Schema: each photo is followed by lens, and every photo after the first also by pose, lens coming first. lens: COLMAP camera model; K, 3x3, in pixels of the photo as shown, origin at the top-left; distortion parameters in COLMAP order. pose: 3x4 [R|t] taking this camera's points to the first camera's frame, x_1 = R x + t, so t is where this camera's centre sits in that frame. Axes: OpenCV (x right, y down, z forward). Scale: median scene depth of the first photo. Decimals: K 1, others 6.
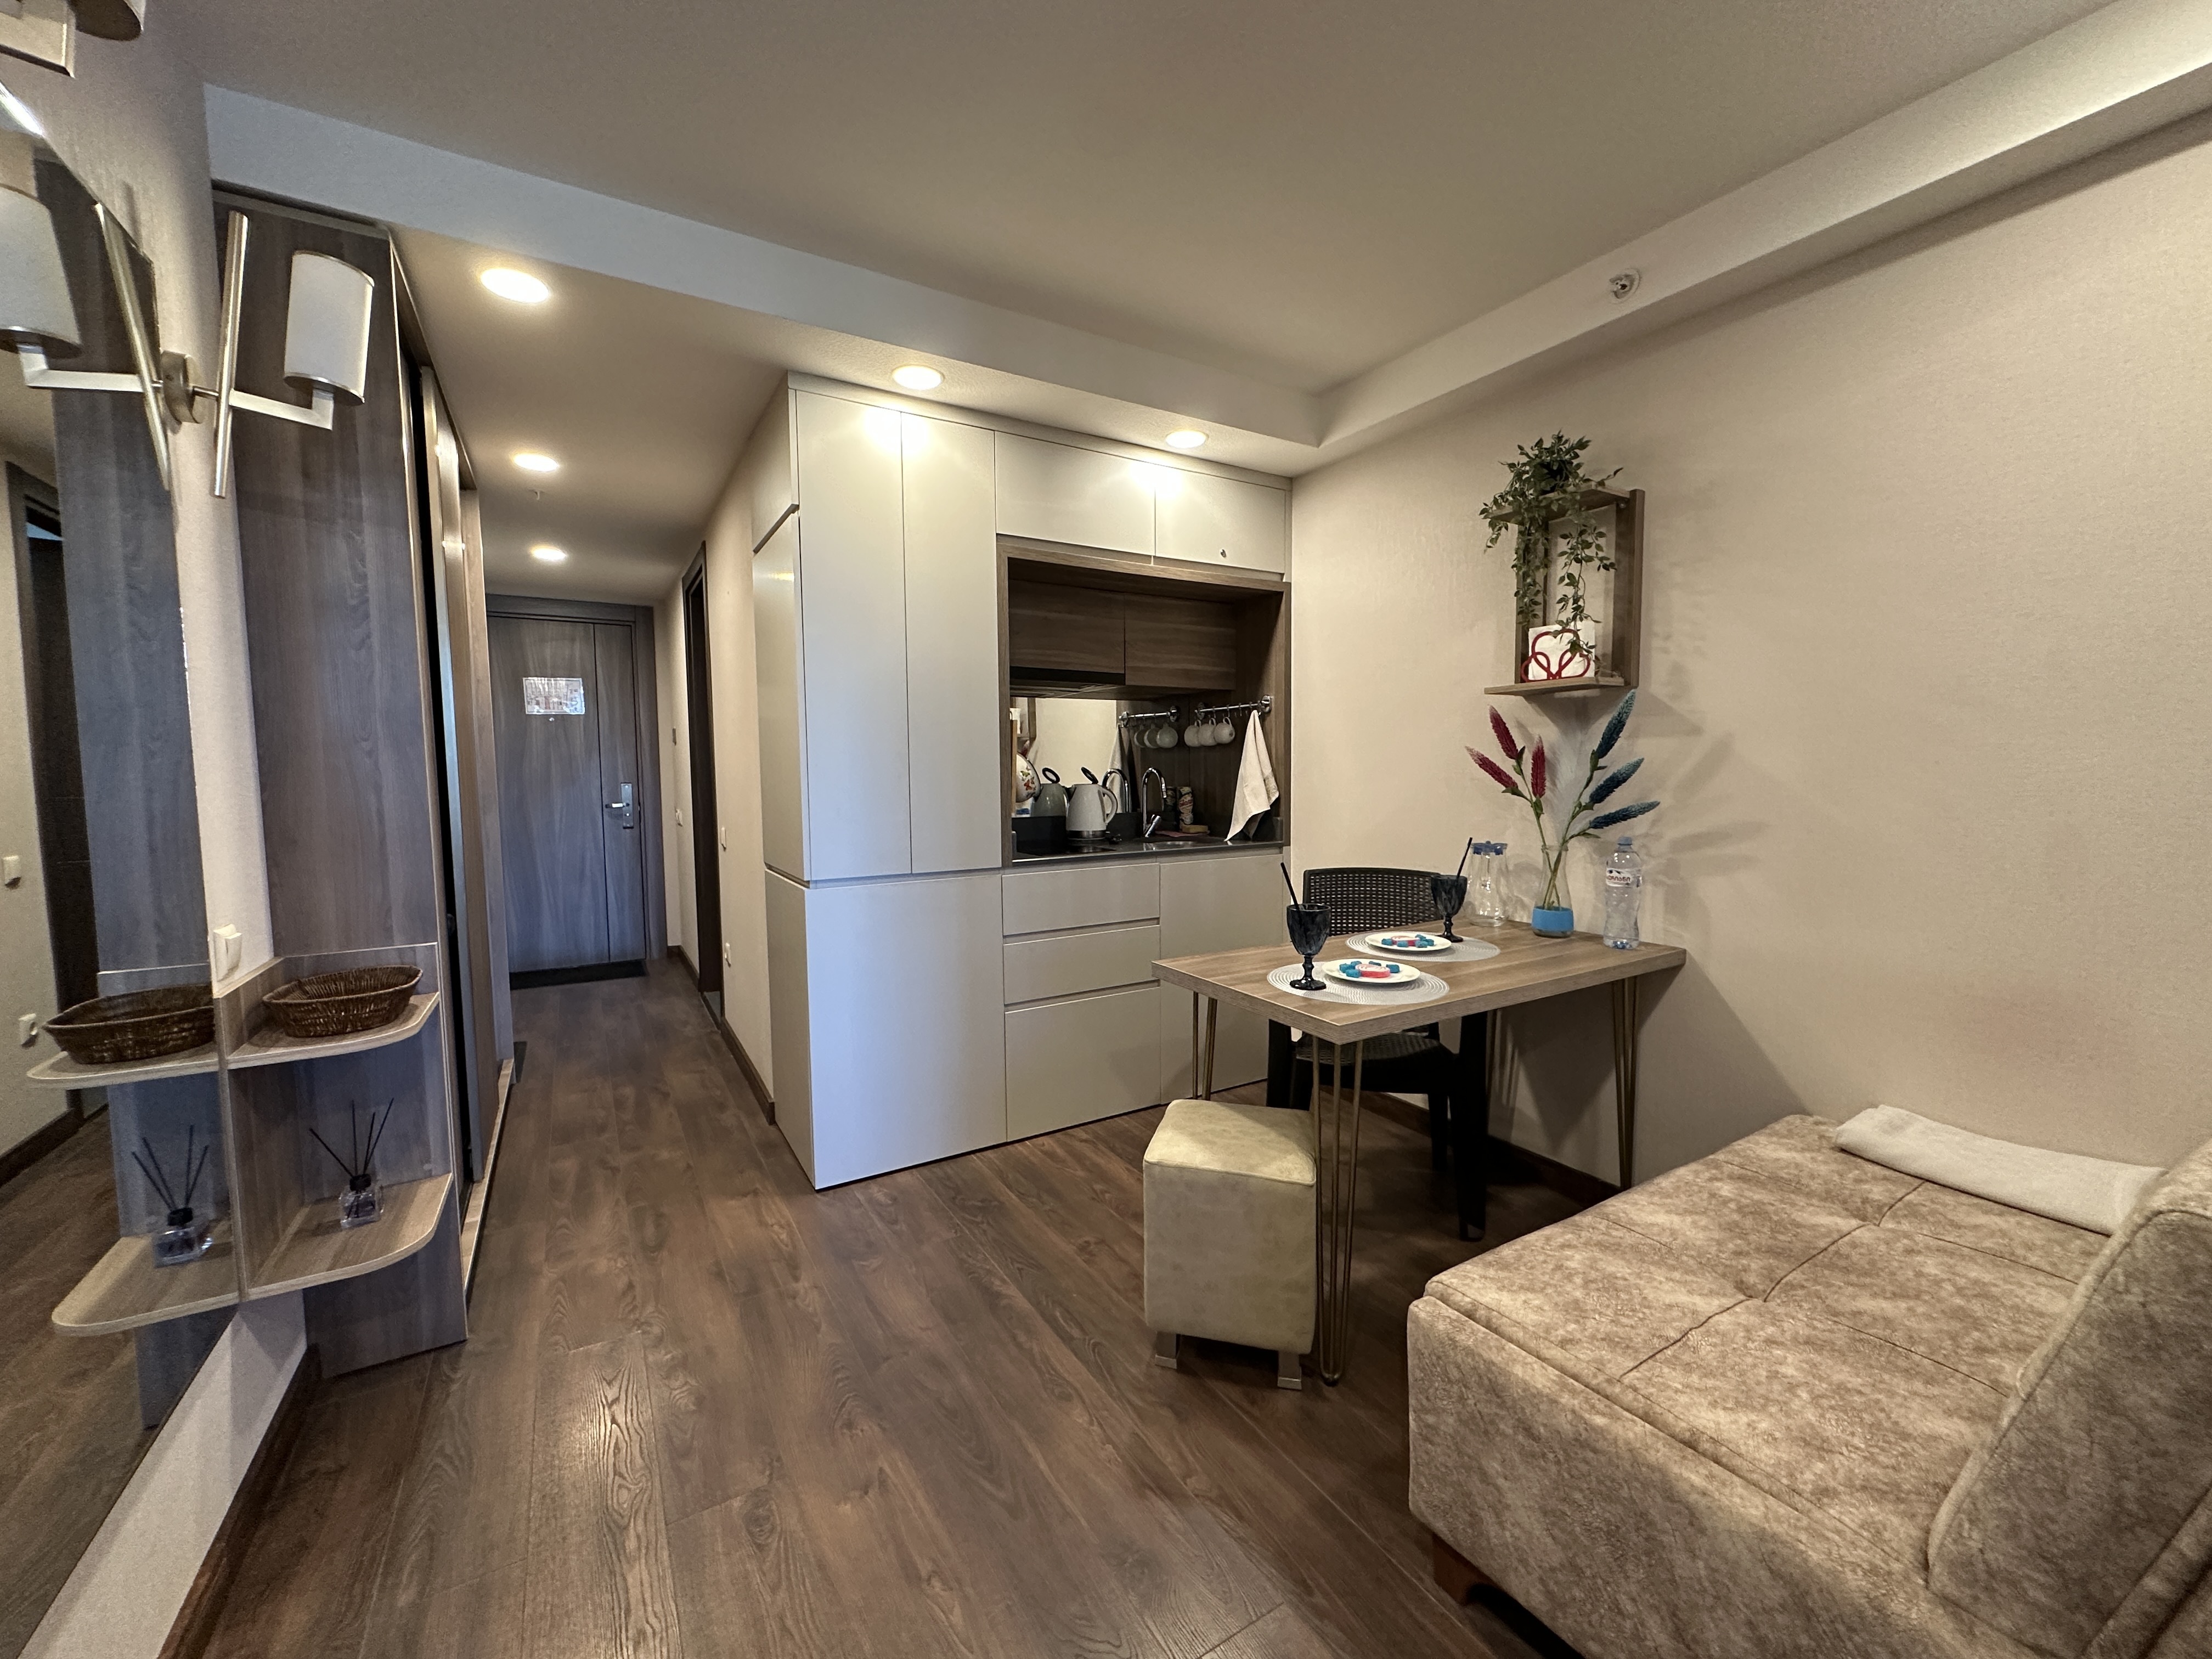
lens RADIAL K [[884.0, 0, 1102.3], [0, 884.0, 830.7], [0, 0, 1]] dist [0.000184, 0.000540]
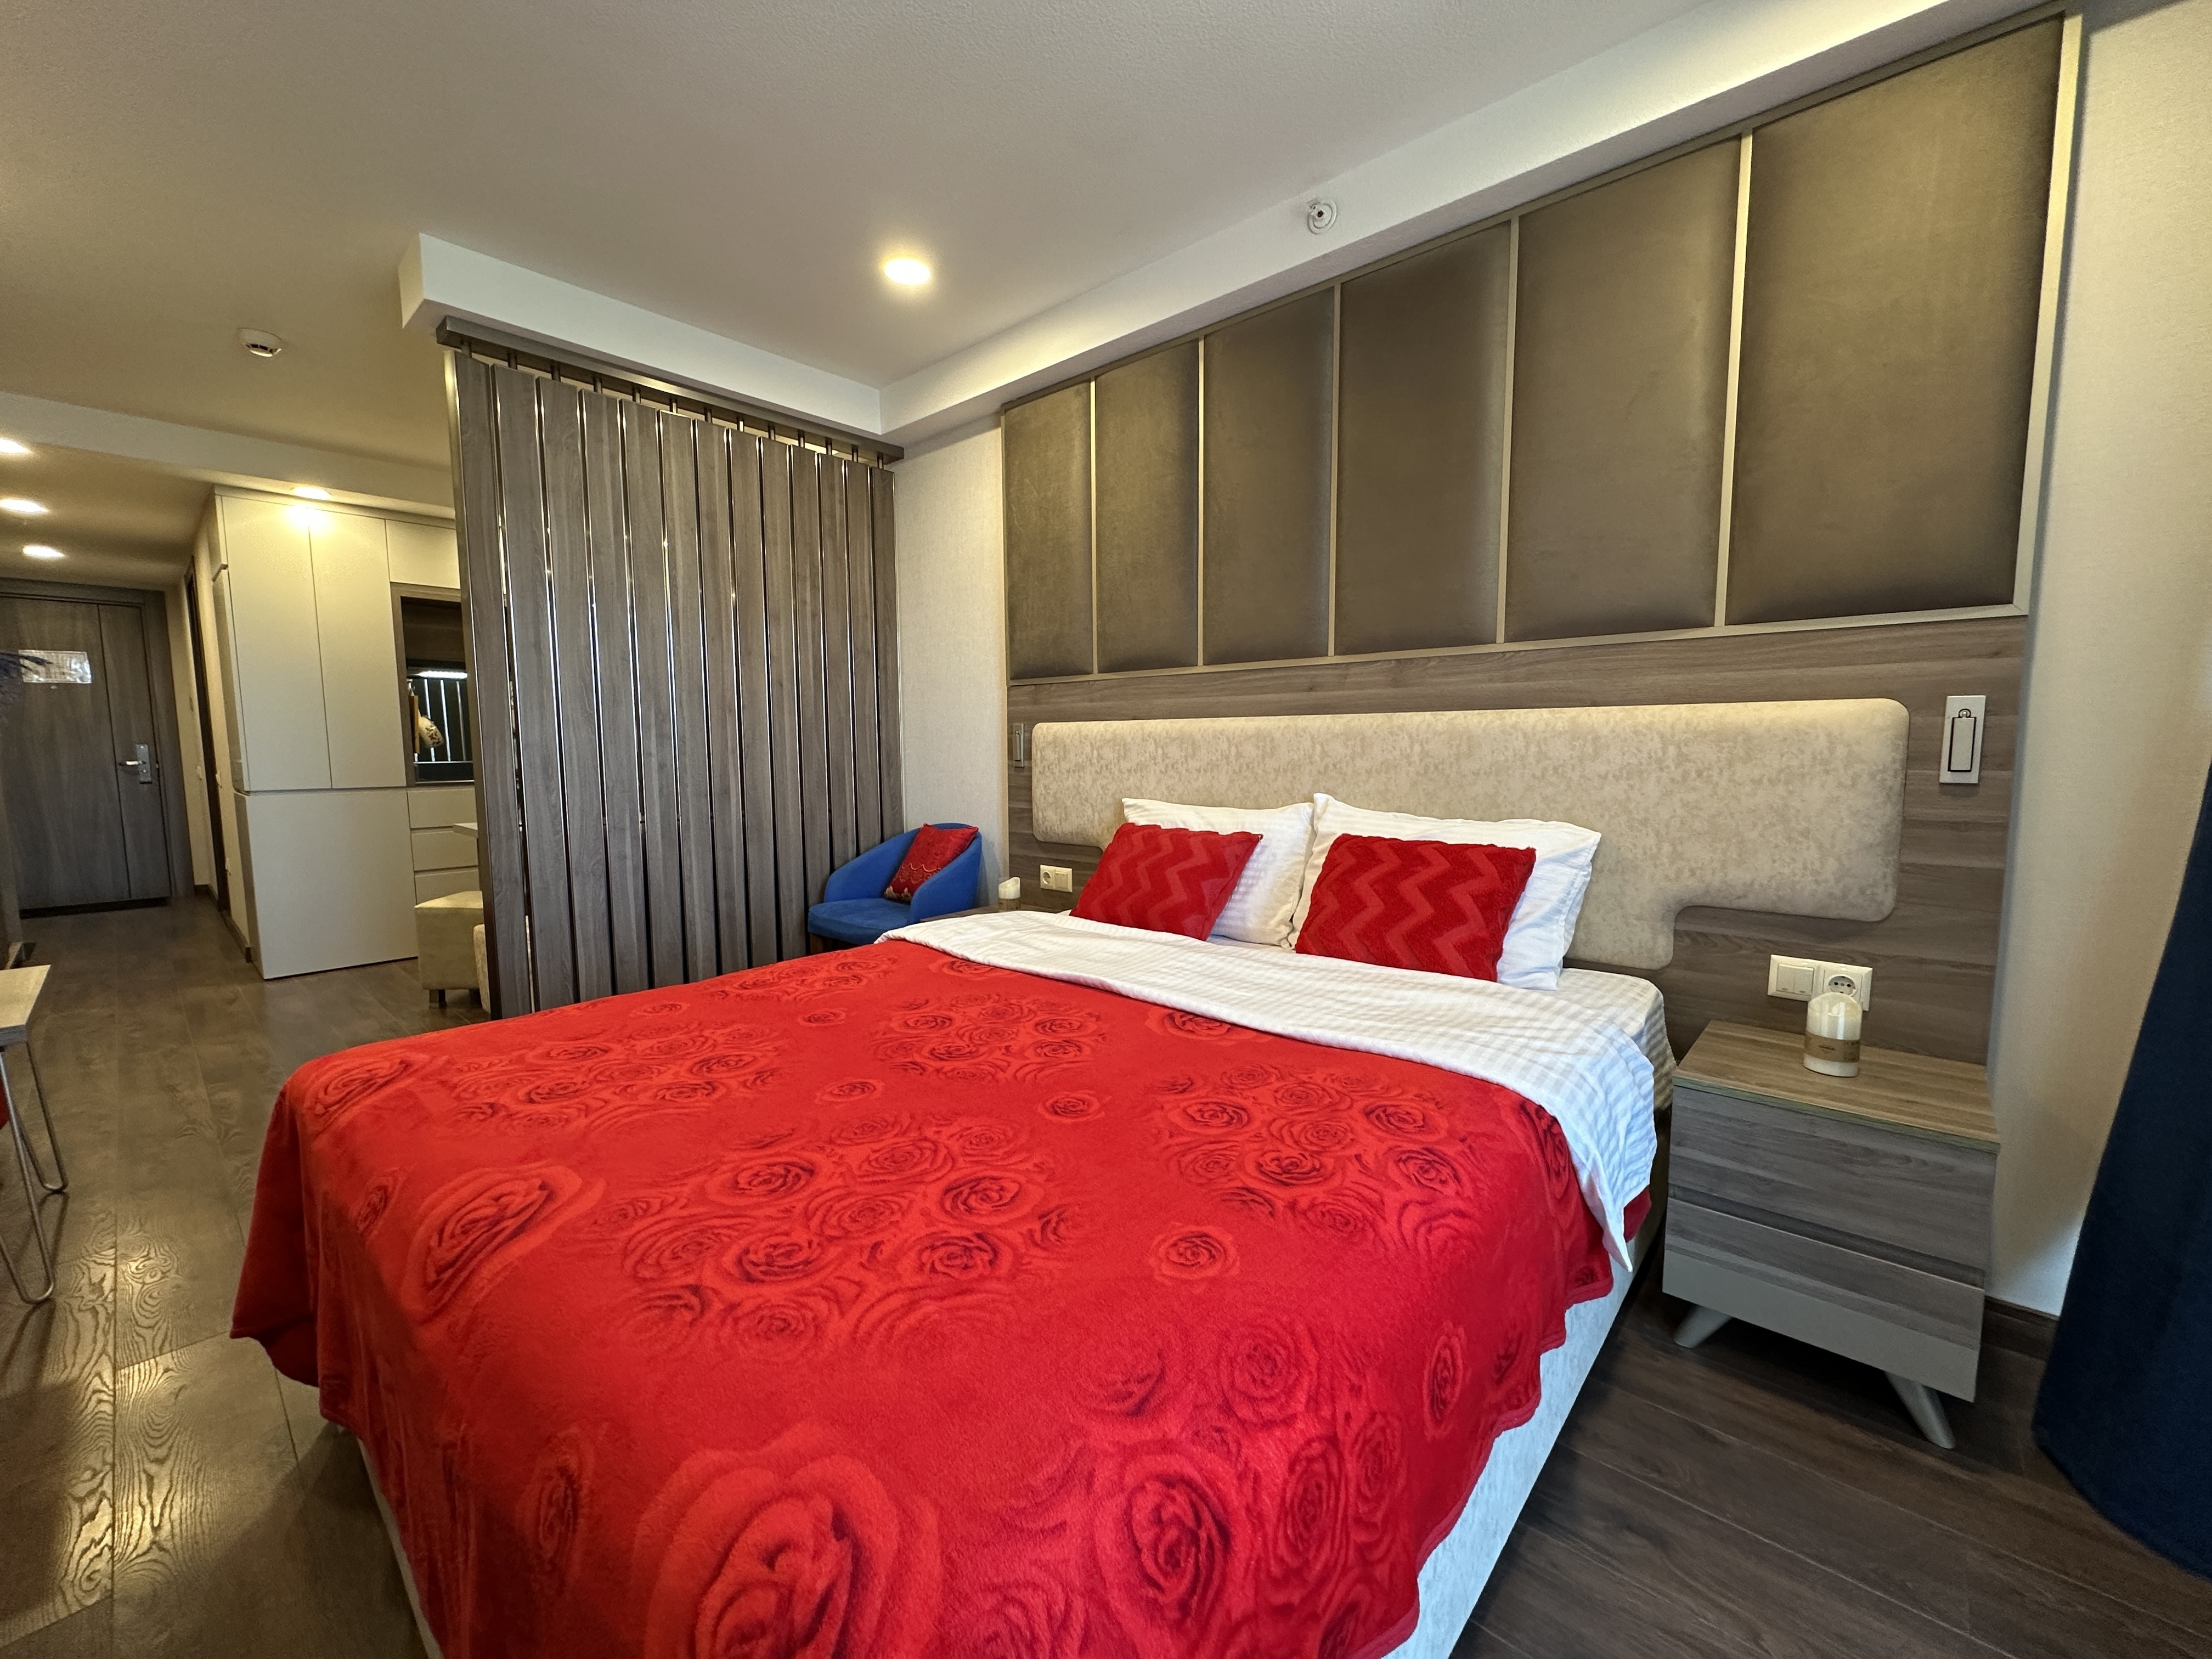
lens RADIAL K [[884.0, 0, 1111.9], [0, 884.0, 829.0], [0, 0, 1]] dist [0.000184, 0.000540]
pose [[0.954374, -0.024881, 0.297576, 0.495228], [0.018497, 0.999535, 0.024248, 0.080350], [-0.298041, -0.017637, 0.954390, -0.738092]]
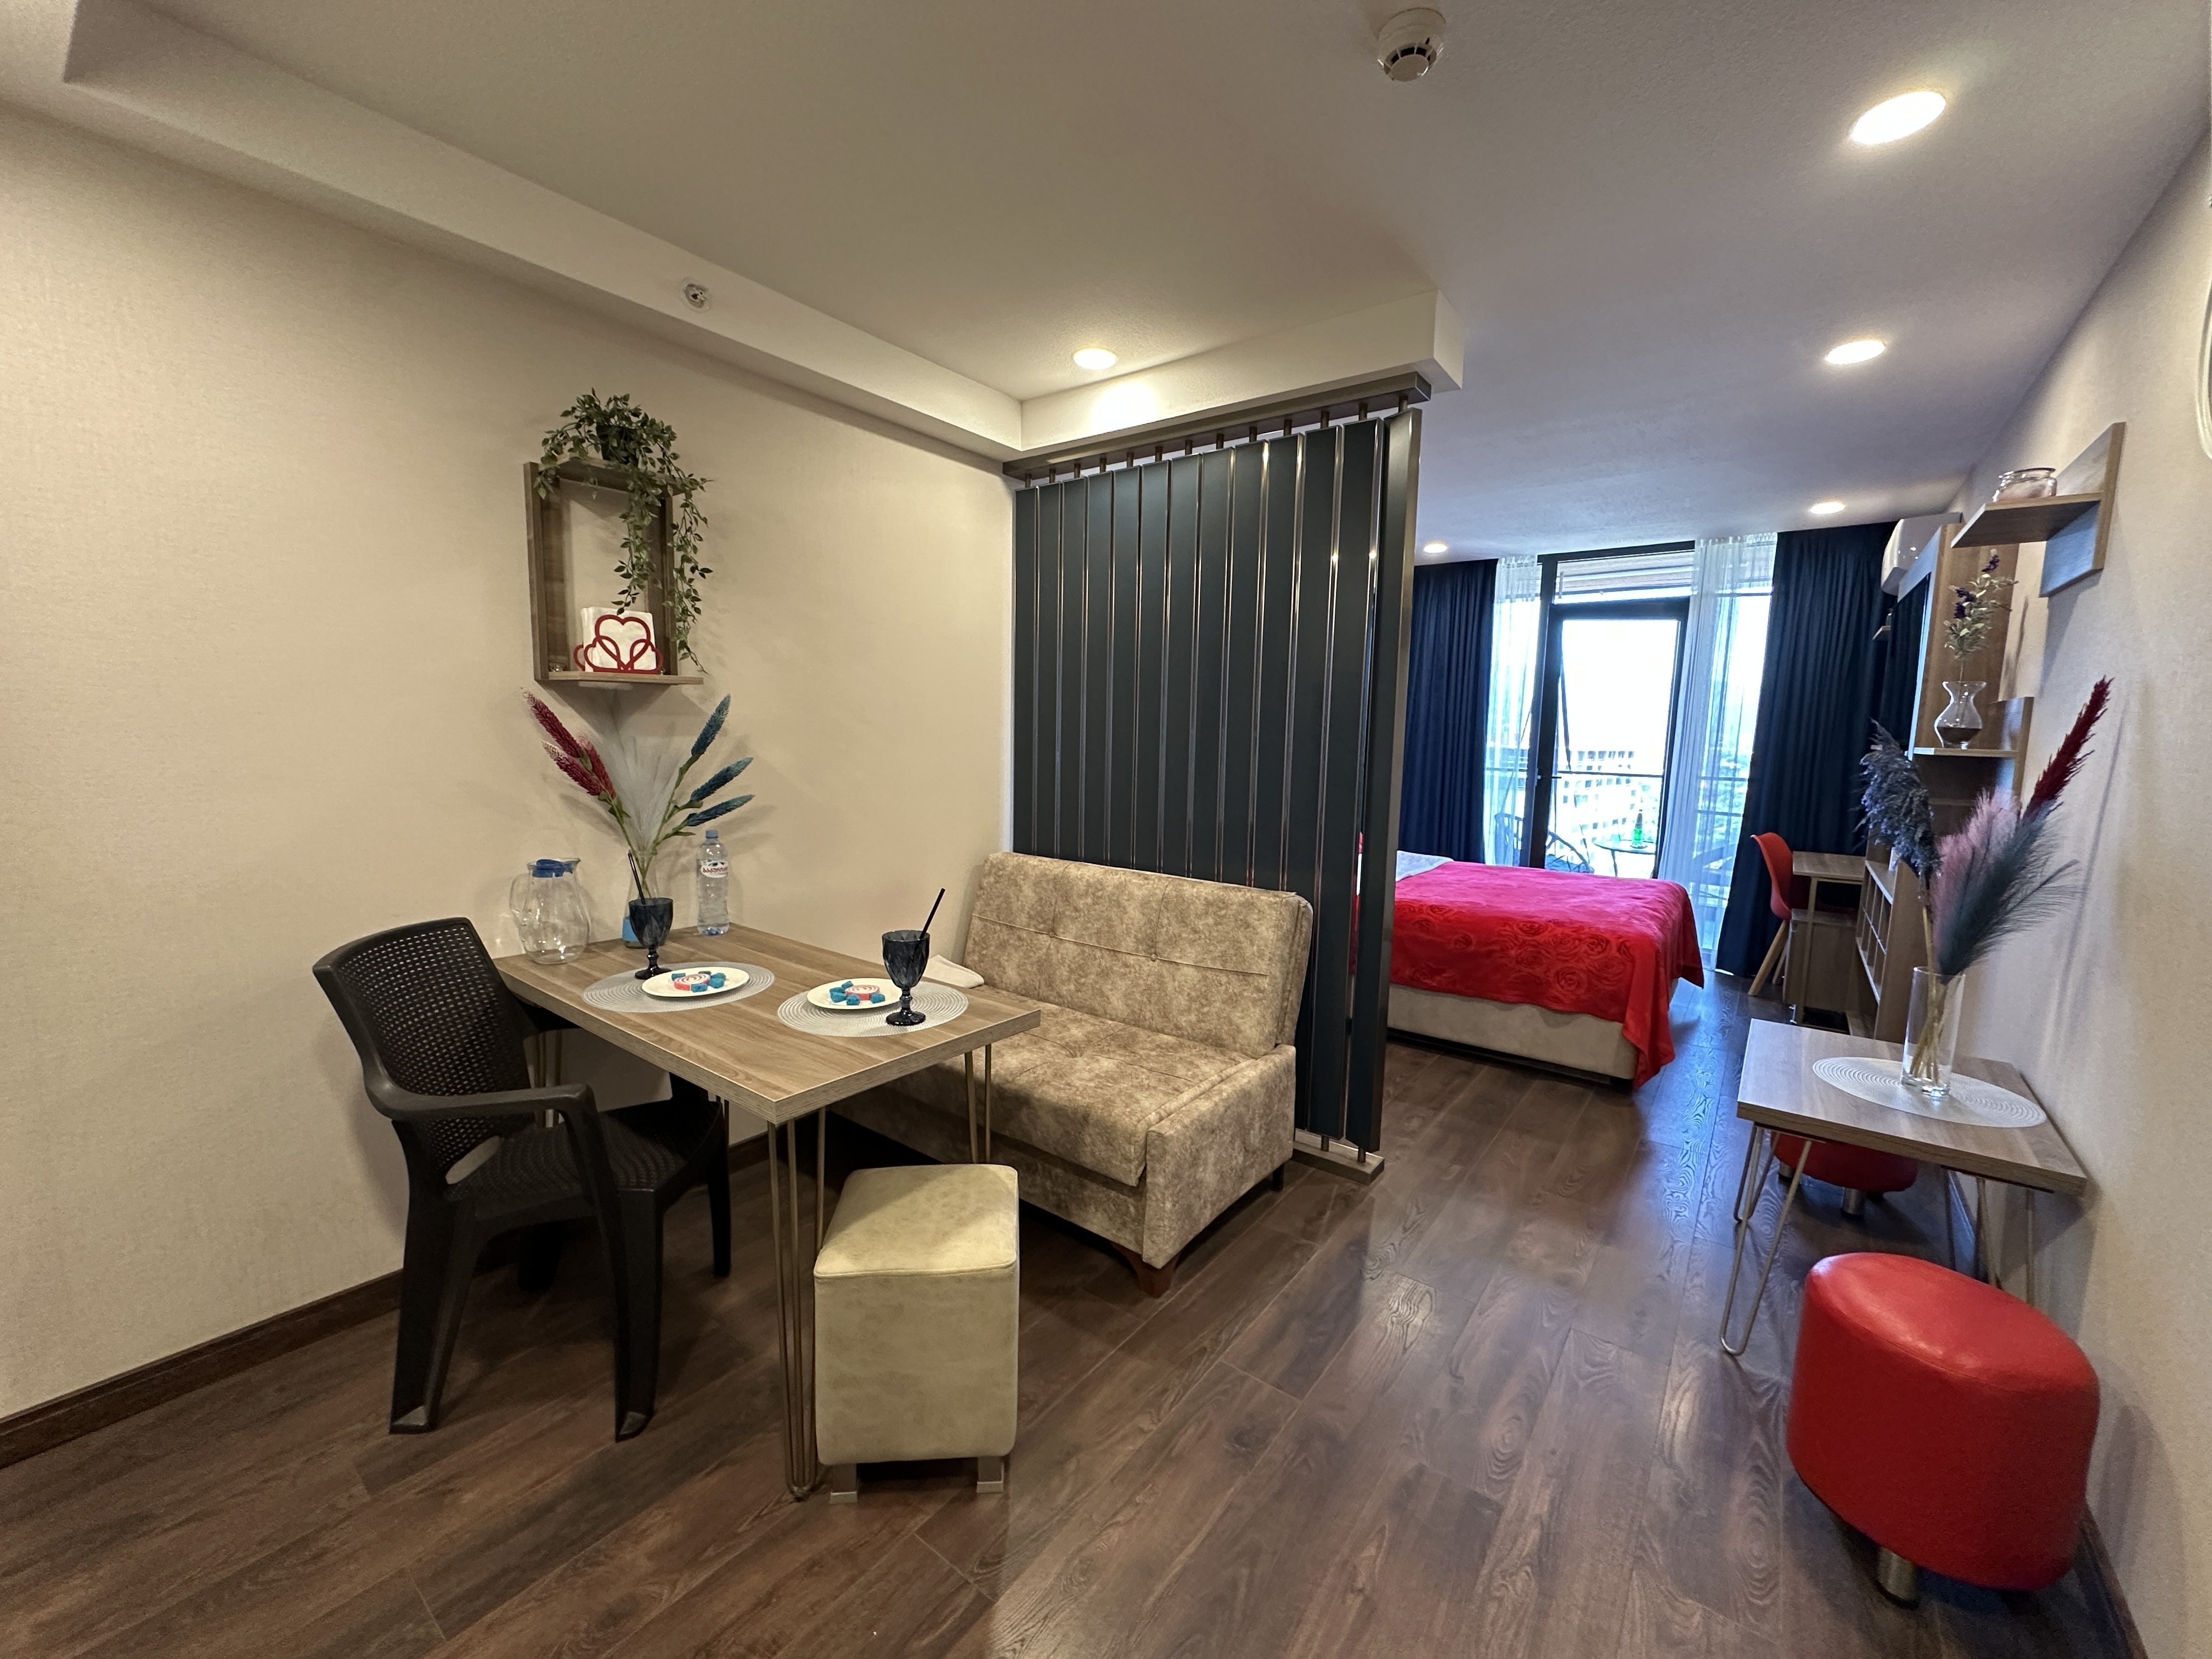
lens RADIAL K [[884.0, 0, 1107.4], [0, 884.0, 832.3], [0, 0, 1]] dist [0.000184, 0.000540]
pose [[-0.365309, -0.109106, 0.924470, -0.551332], [0.051750, 0.989192, 0.137193, -0.108711], [-0.929447, 0.097959, -0.355714, 0.907304]]
